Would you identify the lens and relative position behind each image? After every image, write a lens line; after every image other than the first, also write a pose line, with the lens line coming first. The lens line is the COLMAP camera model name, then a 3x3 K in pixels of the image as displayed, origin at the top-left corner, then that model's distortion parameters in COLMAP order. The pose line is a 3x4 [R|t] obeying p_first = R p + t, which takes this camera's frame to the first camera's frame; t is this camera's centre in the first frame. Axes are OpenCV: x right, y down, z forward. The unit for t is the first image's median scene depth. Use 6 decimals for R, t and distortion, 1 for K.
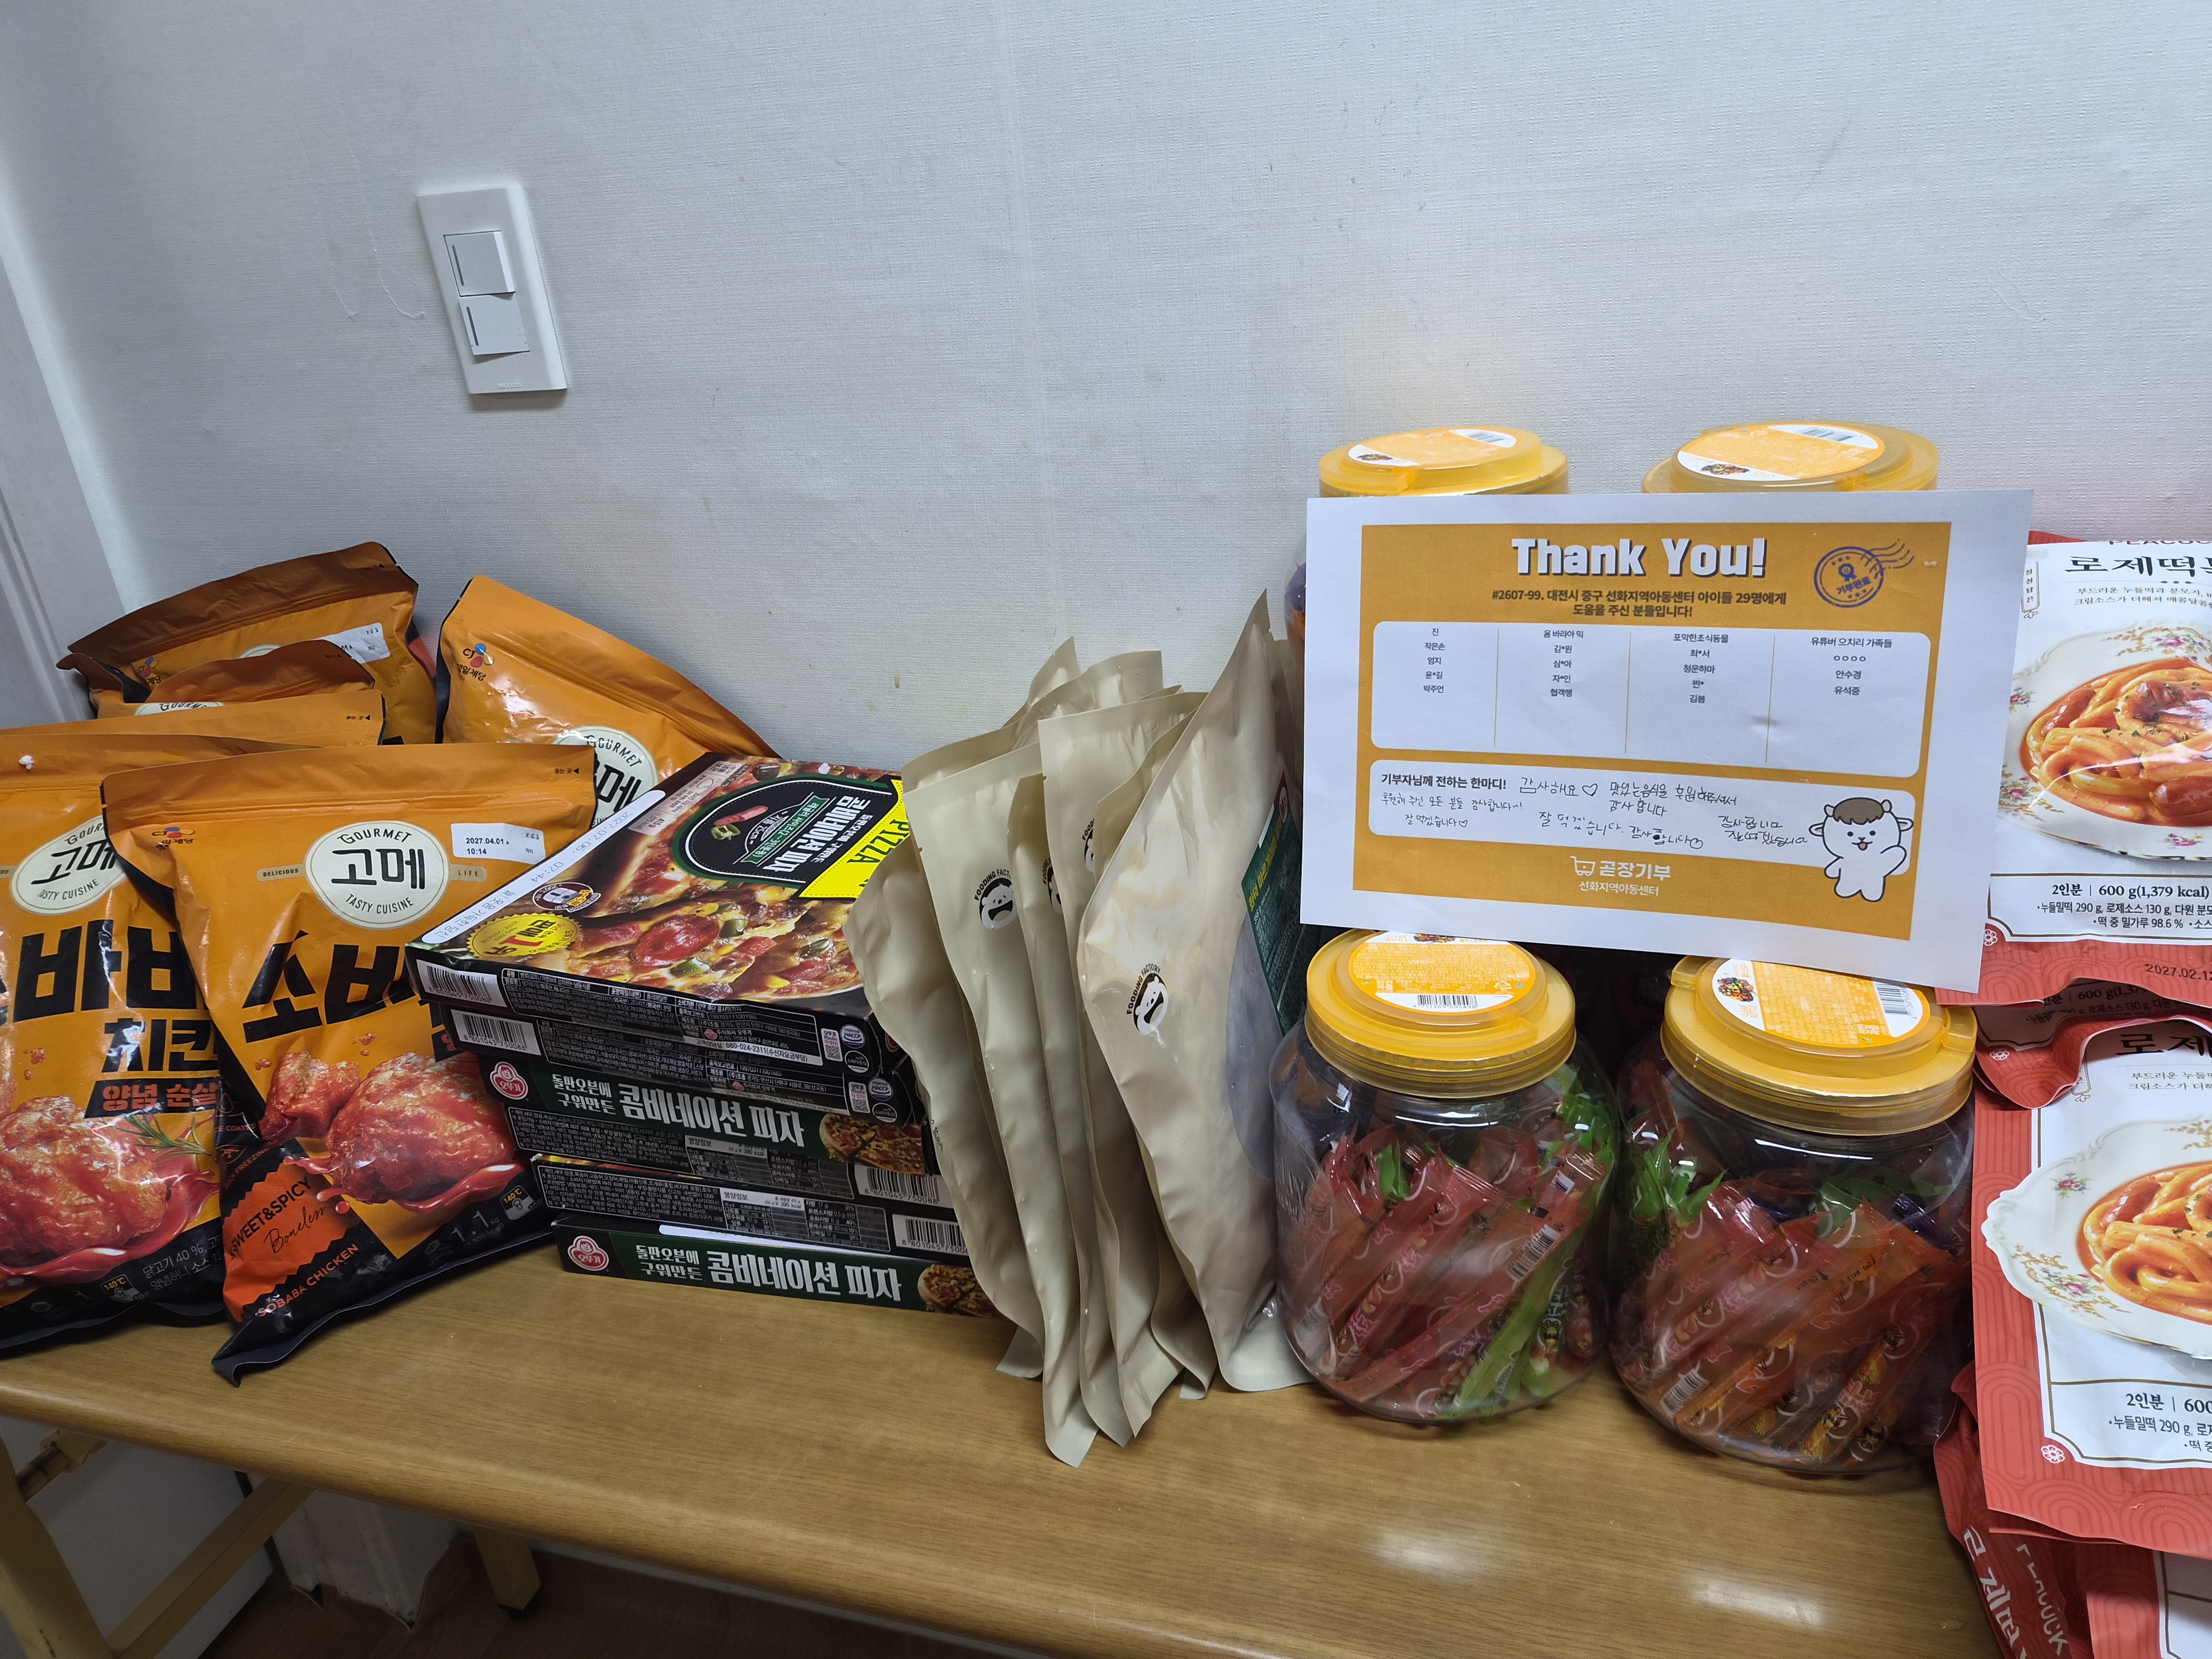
lens RADIAL K [[1501.3, 0, 1113.6], [0, 1501.3, 794.7], [0, 0, 1]] dist [0.040122, -0.038094]
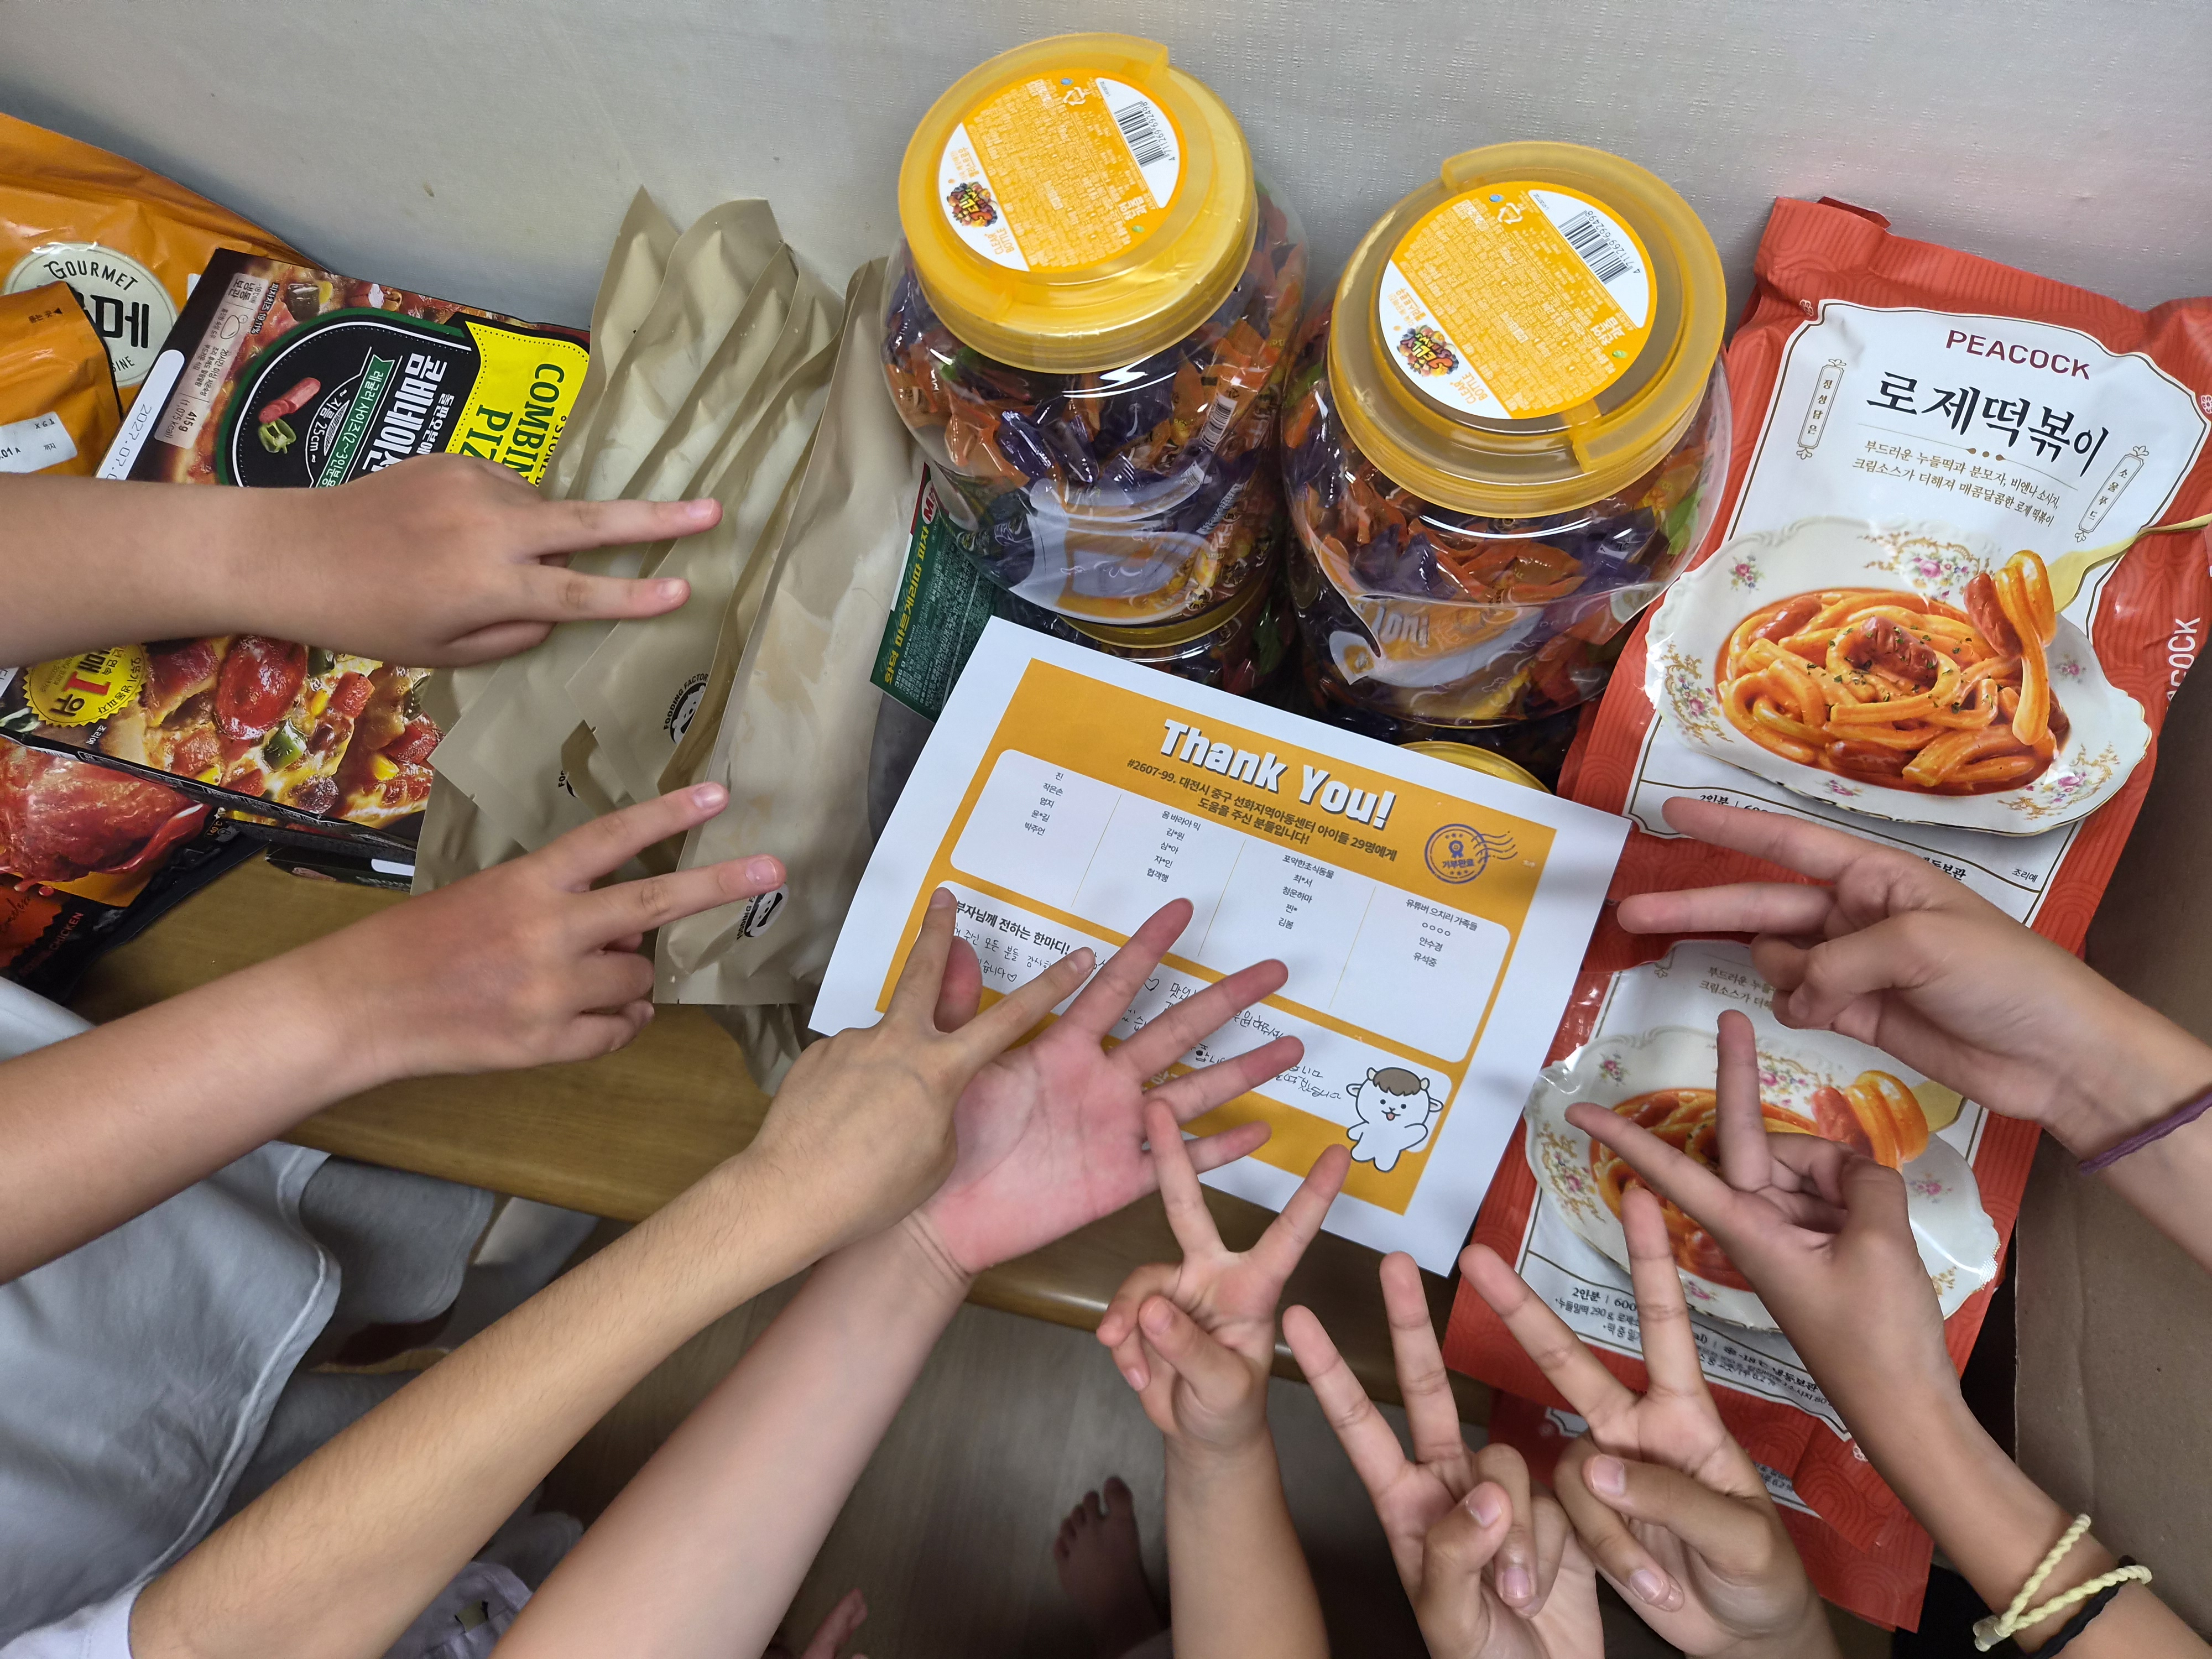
lens RADIAL K [[1501.3, 0, 1096.8], [0, 1501.3, 831.0], [0, 0, 1]] dist [0.041764, -0.037772]
pose [[0.997653, -0.065715, 0.019231, 0.206555], [0.030479, 0.677720, 0.734688, -0.556744], [-0.061313, -0.732378, 0.678132, 0.339531]]
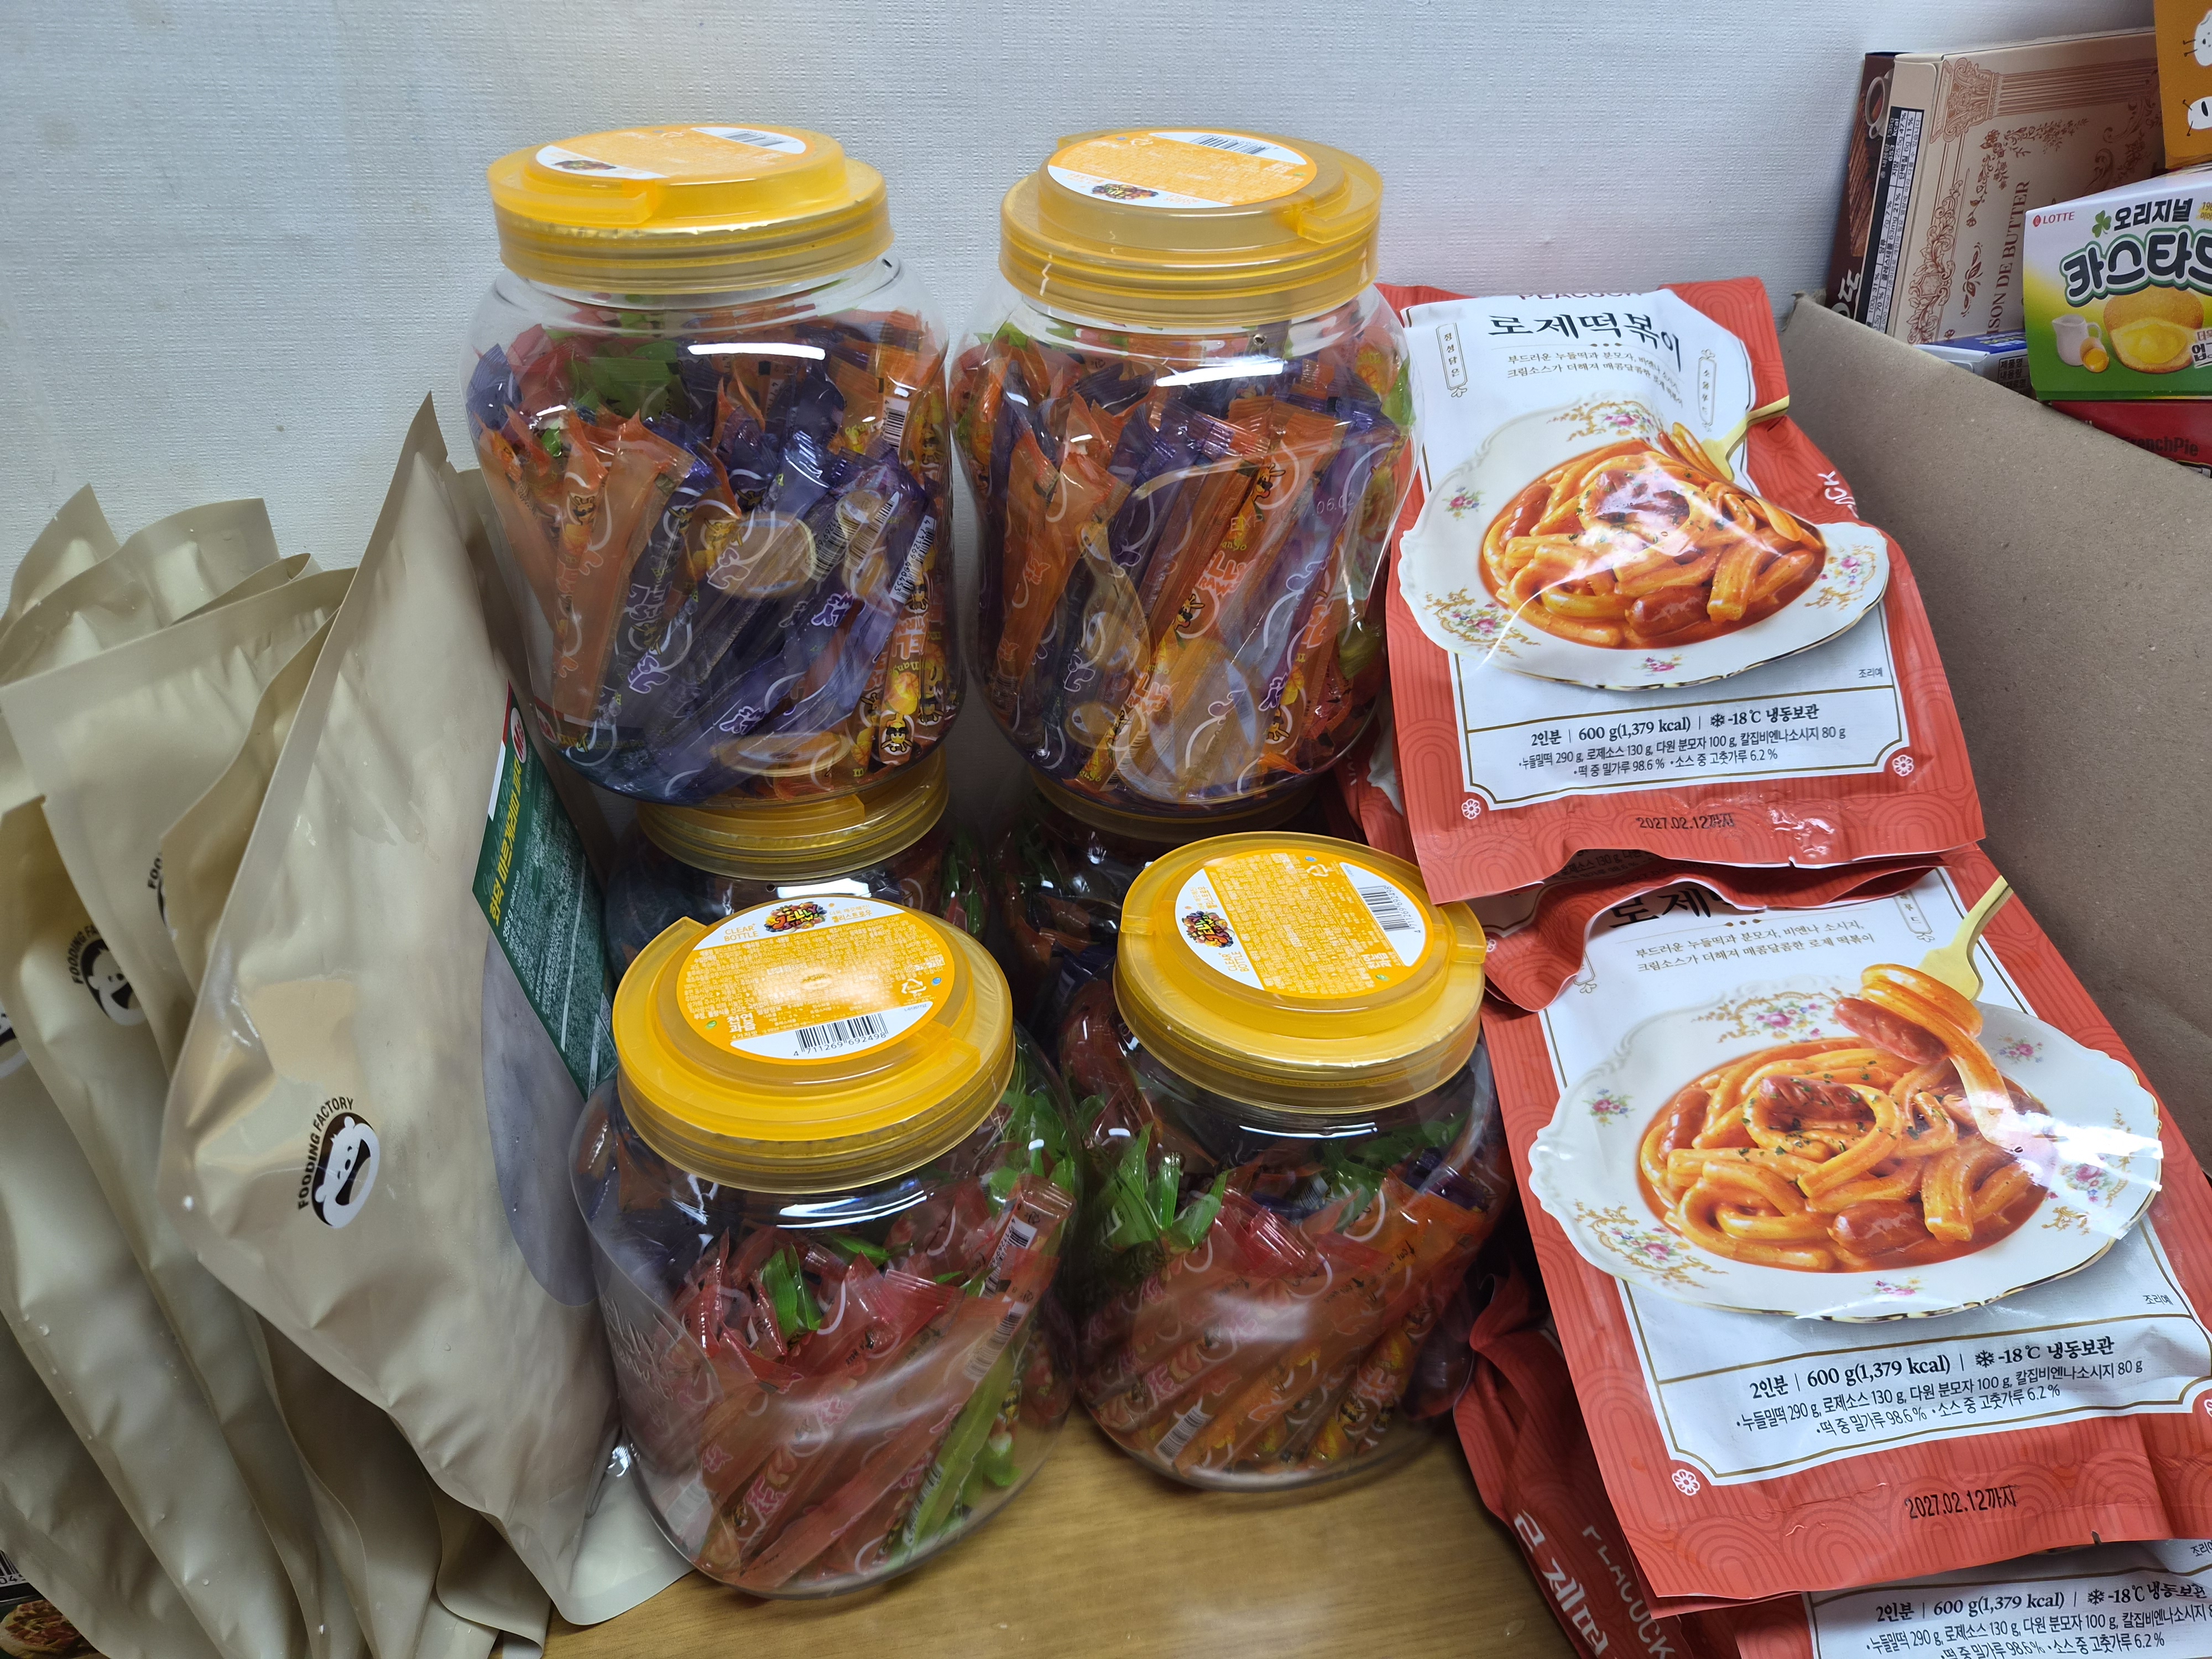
lens RADIAL K [[1505.5, 0, 1077.2], [0, 1505.5, 818.7], [0, 0, 1]] dist [0.038361, -0.035873]
pose [[0.877143, -0.168779, 0.449593, 0.029254], [0.098145, 0.979448, 0.176210, -0.056945], [-0.470093, -0.110436, 0.875681, 0.359181]]
